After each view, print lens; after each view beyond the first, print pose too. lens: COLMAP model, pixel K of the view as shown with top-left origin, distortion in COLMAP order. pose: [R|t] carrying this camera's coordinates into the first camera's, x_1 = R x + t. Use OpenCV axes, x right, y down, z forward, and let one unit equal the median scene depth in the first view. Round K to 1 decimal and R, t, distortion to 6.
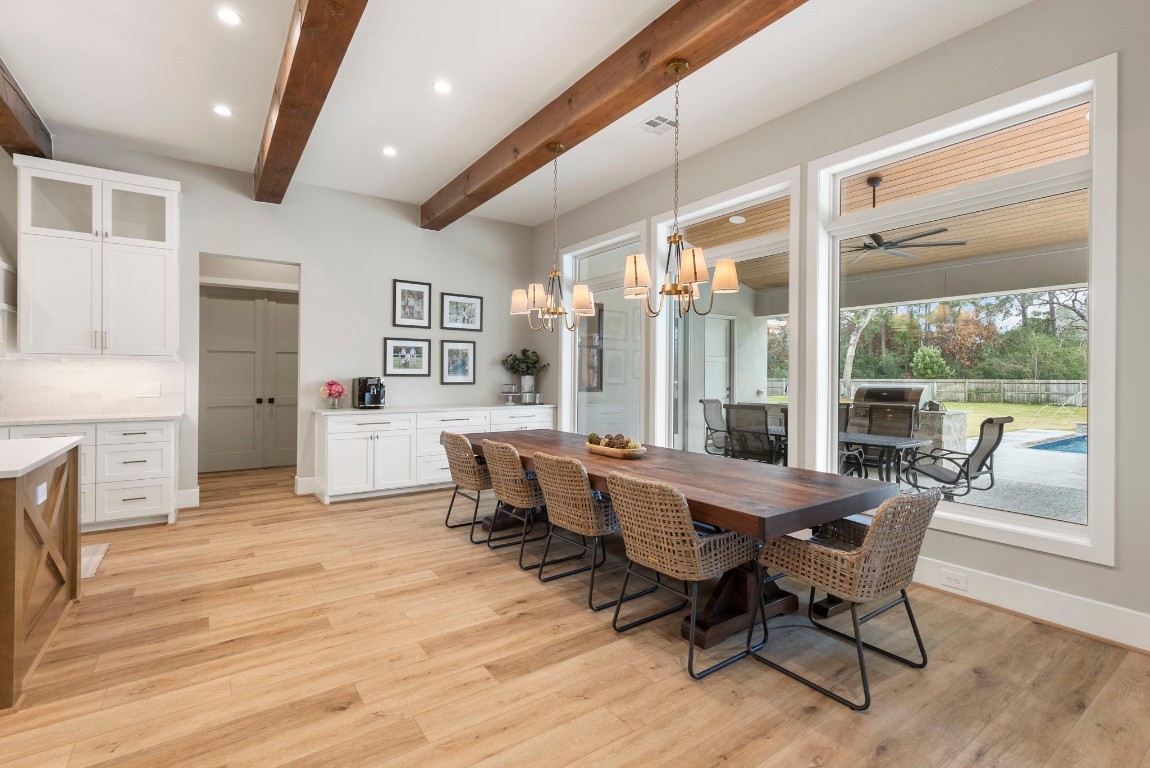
lens RADIAL K [[521.4, 0, 578.0], [0, 521.4, 381.1], [0, 0, 1]] dist [0.008365, -0.000852]
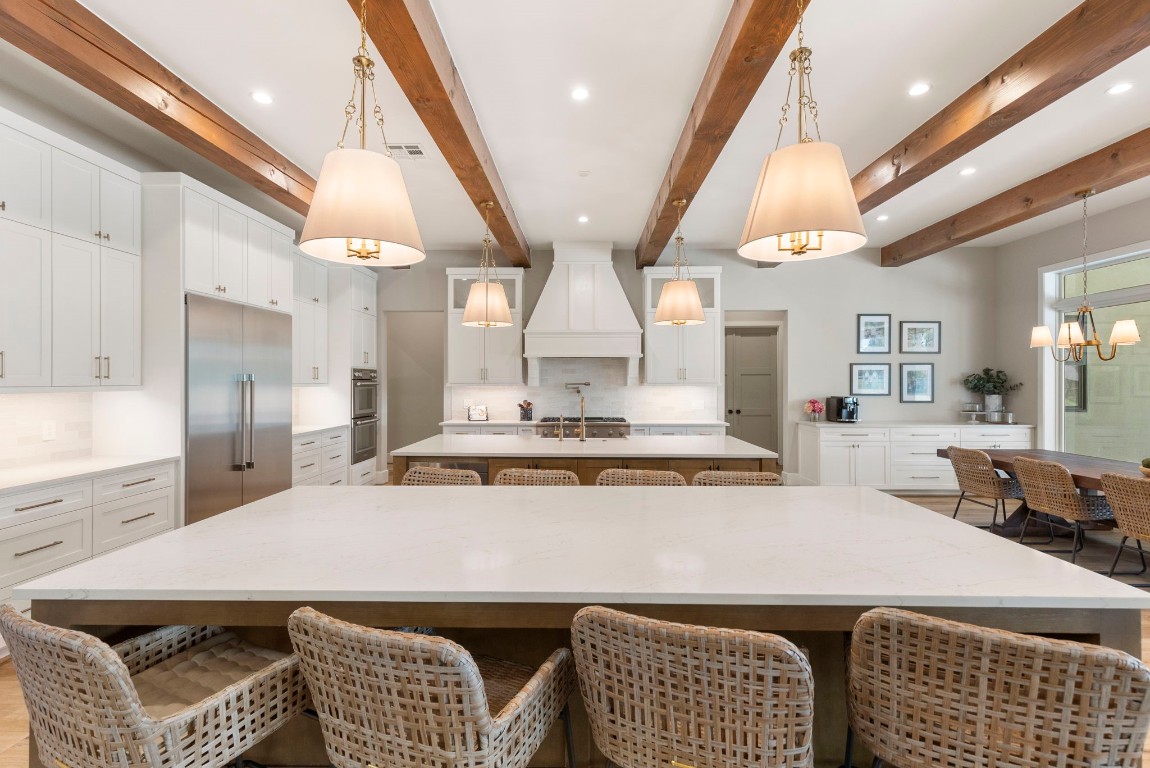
lens RADIAL K [[521.4, 0, 575.4], [0, 521.4, 376.8], [0, 0, 1]] dist [0.008365, -0.000852]
pose [[0.808347, -0.010589, -0.588611, -0.165058], [-0.001618, 0.999794, -0.020208, -0.025228], [0.588704, 0.017288, 0.808164, -0.322602]]
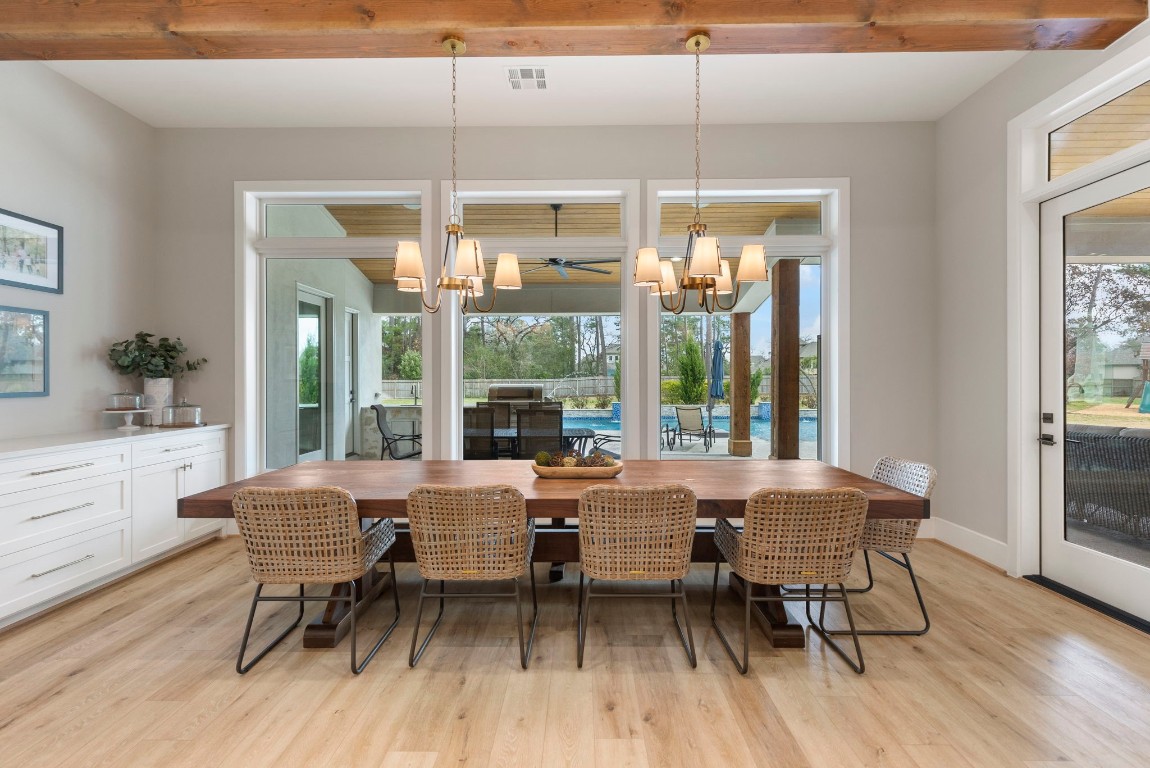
lens RADIAL K [[521.4, 0, 573.6], [0, 521.4, 383.4], [0, 0, 1]] dist [0.008365, -0.000852]
pose [[0.589462, -0.013721, 0.807679, -0.320841], [0.012337, 0.999892, 0.007983, -0.004007], [-0.807702, 0.005259, 0.589568, 0.294735]]
